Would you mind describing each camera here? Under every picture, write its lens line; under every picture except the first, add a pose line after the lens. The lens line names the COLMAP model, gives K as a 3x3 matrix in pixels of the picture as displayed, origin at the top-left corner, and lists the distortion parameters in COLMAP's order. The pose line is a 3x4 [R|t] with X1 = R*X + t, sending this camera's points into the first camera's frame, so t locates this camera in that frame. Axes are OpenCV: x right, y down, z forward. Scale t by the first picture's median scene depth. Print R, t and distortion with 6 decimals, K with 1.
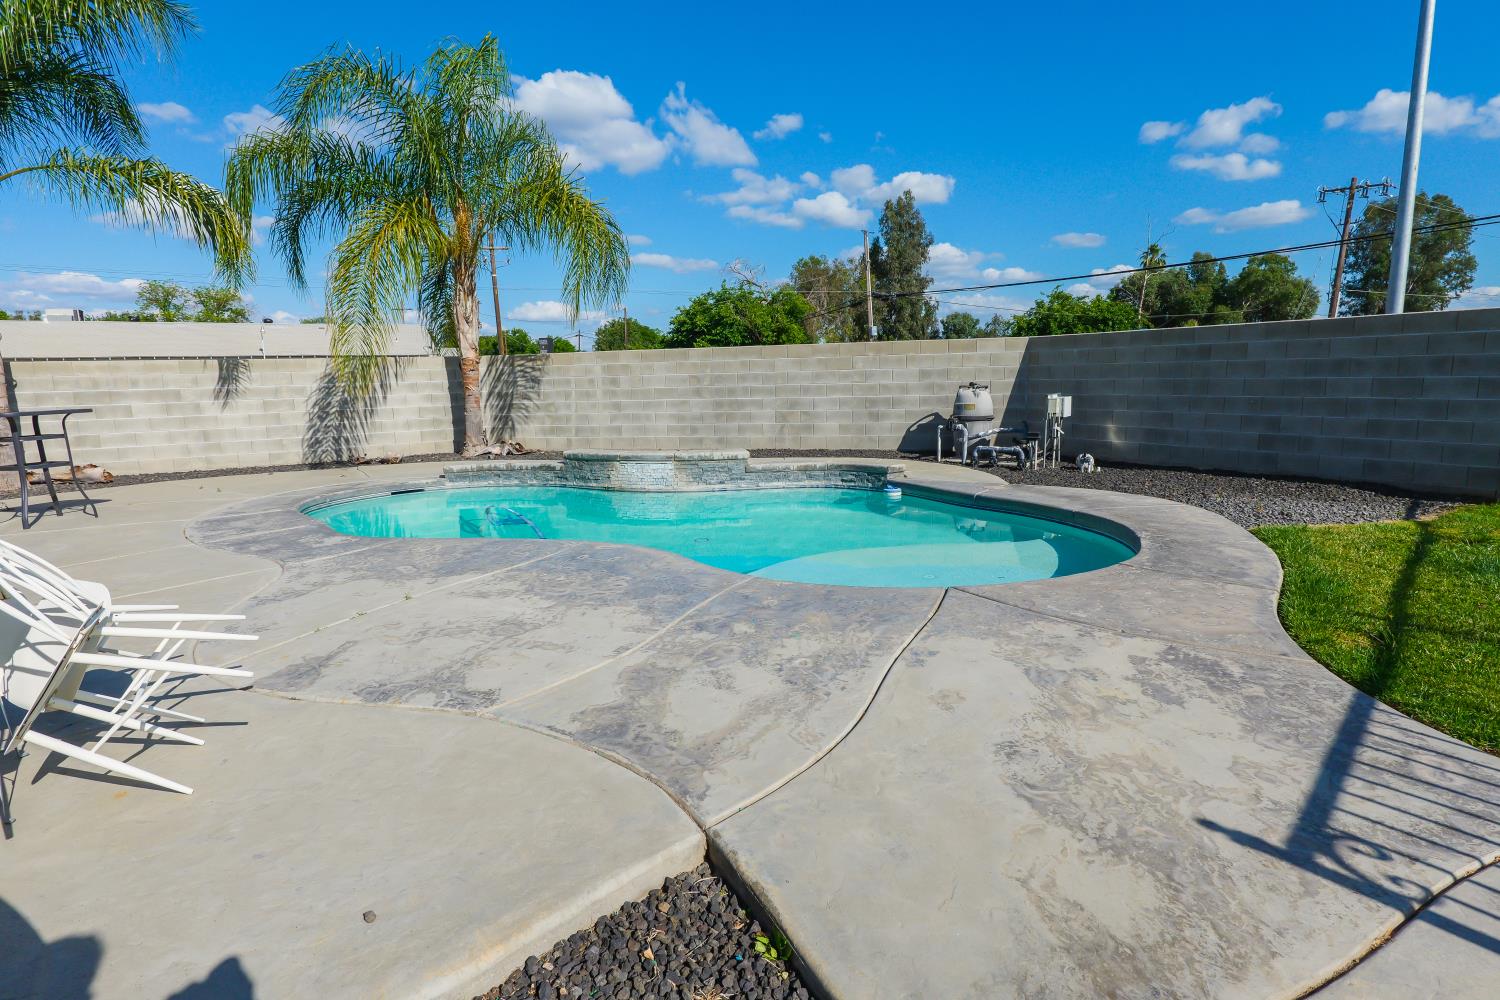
lens RADIAL K [[777.3, 0, 747.4], [0, 777.3, 492.4], [0, 0, 1]] dist [-0.021576, 0.009600]
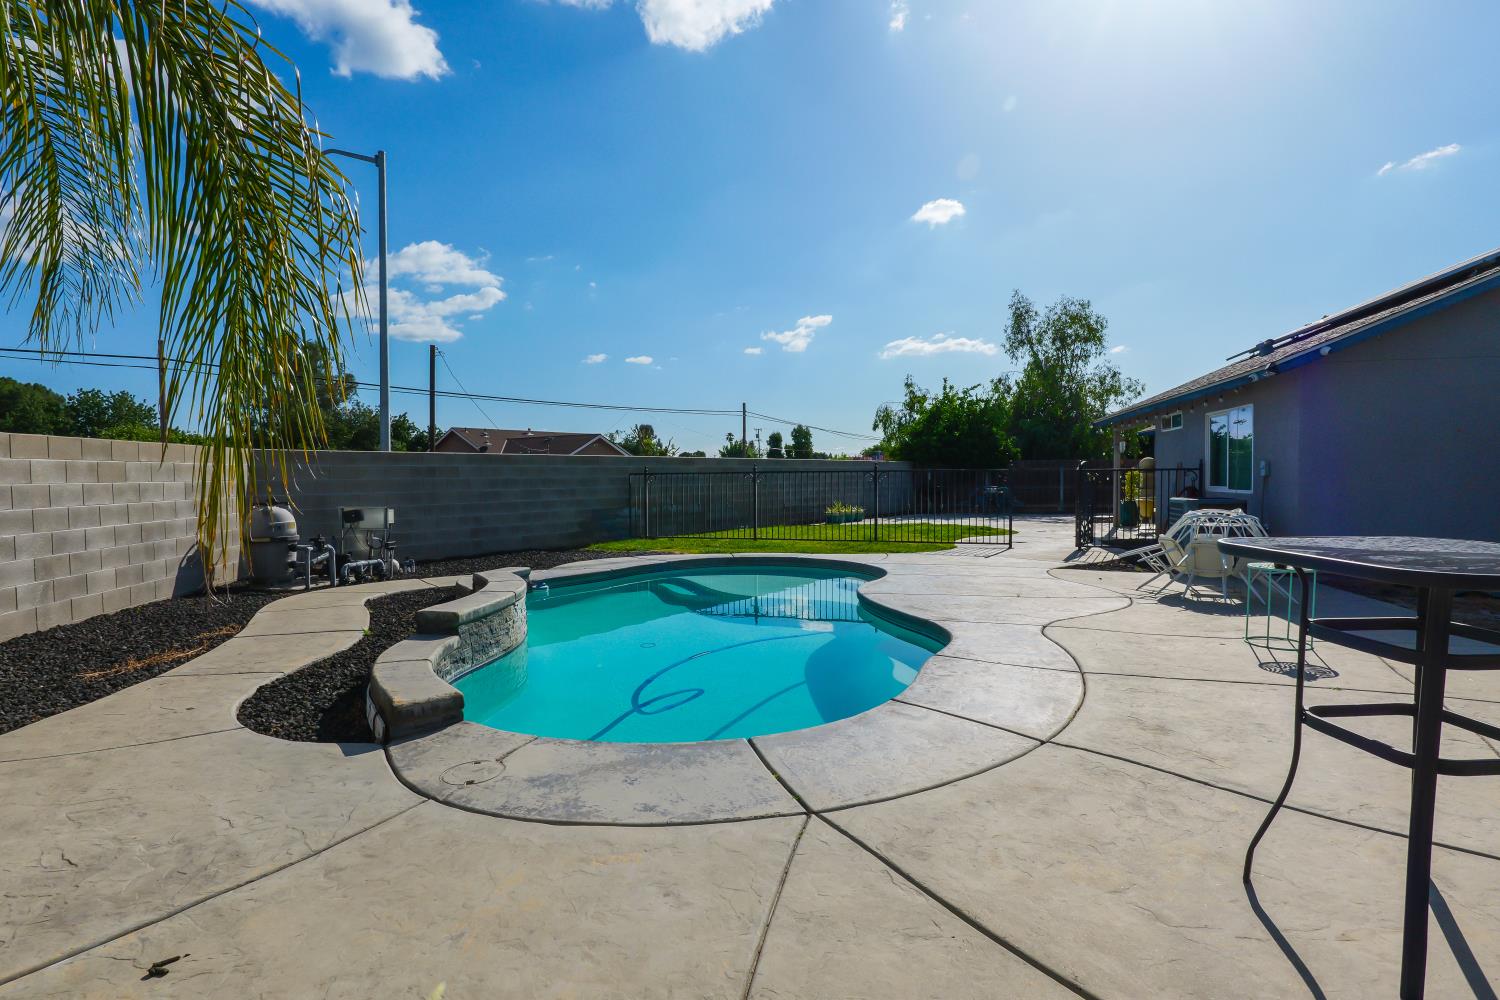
lens RADIAL K [[772.2, 0, 753.2], [0, 772.2, 519.8], [0, 0, 1]] dist [-0.013540, 0.000206]
pose [[-0.410158, -0.024949, 0.911673, -0.659316], [0.156841, 0.982804, 0.097457, -0.110734], [-0.898427, 0.182961, -0.399191, 0.810871]]
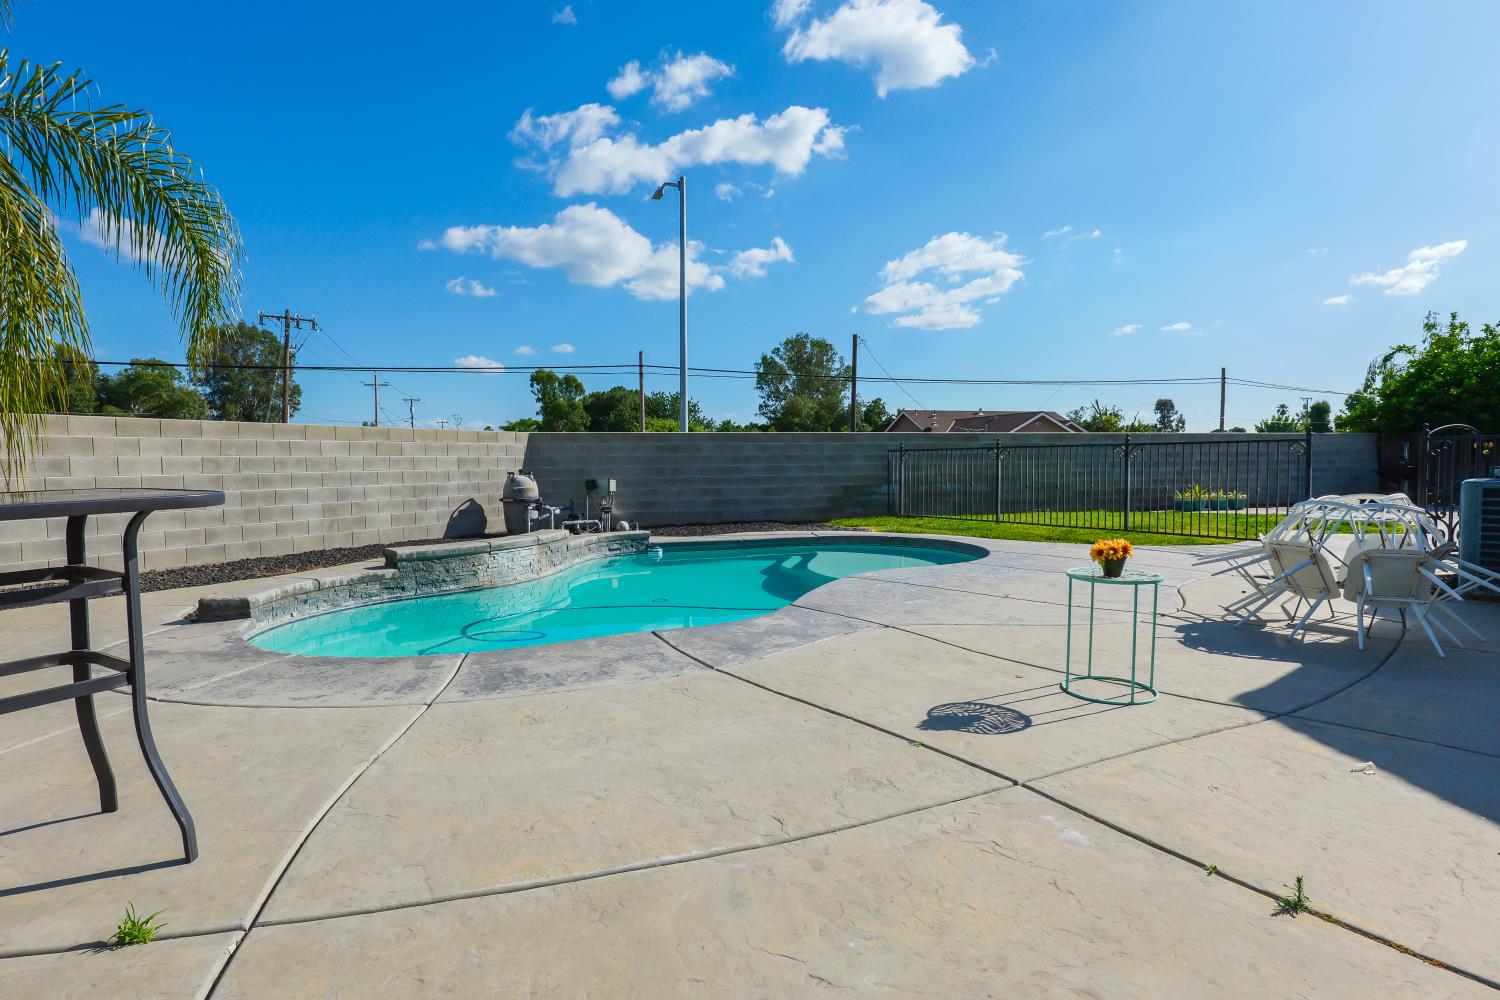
lens RADIAL K [[777.3, 0, 747.4], [0, 777.3, 492.4], [0, 0, 1]] dist [-0.021576, 0.009600]
pose [[0.225439, -0.016784, 0.974113, -0.694691], [0.152505, 0.988134, -0.018269, -0.035088], [-0.962247, 0.152676, 0.225323, 0.404198]]
